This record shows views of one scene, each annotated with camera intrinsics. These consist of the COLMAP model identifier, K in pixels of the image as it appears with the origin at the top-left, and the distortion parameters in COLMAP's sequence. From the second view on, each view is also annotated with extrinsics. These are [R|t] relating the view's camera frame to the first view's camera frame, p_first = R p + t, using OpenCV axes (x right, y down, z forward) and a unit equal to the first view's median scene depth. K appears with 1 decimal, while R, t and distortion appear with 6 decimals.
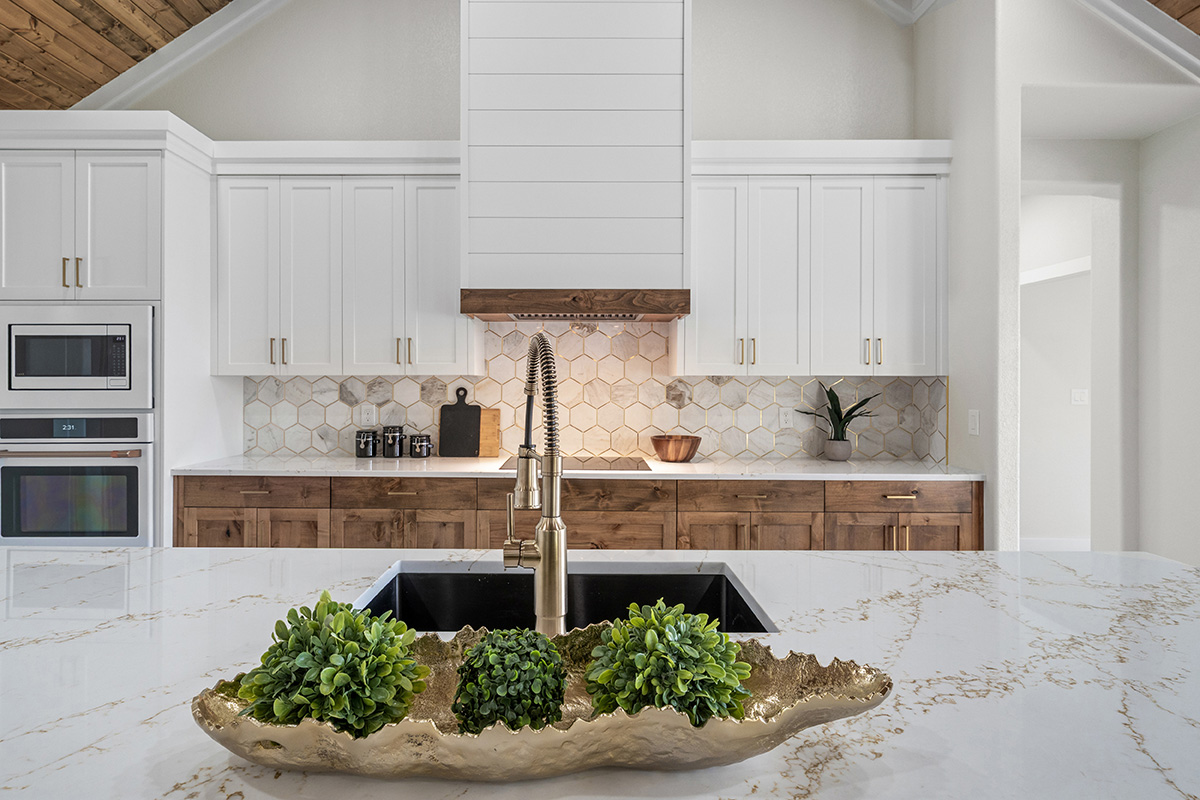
lens RADIAL K [[628.0, 0, 596.0], [0, 628.0, 385.3], [0, 0, 1]] dist [0.005160, -0.001140]
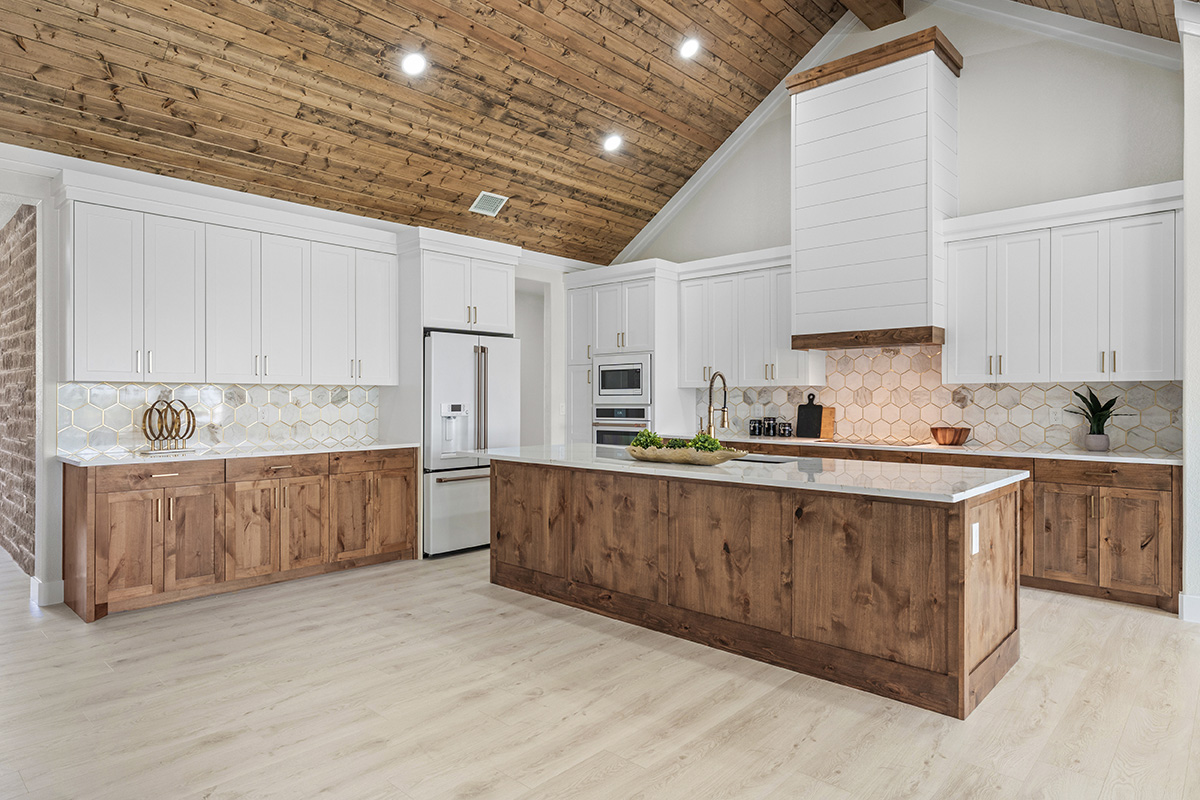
lens RADIAL K [[702.4, 0, 600.0], [0, 702.4, 400.0], [0, 0, 1]] dist [0.001832, 0.000794]
pose [[0.734763, -0.000716, -0.678323, 0.614895], [0.001317, 0.999999, 0.000371, 0.019078], [0.678322, -0.001166, 0.734764, -0.669811]]
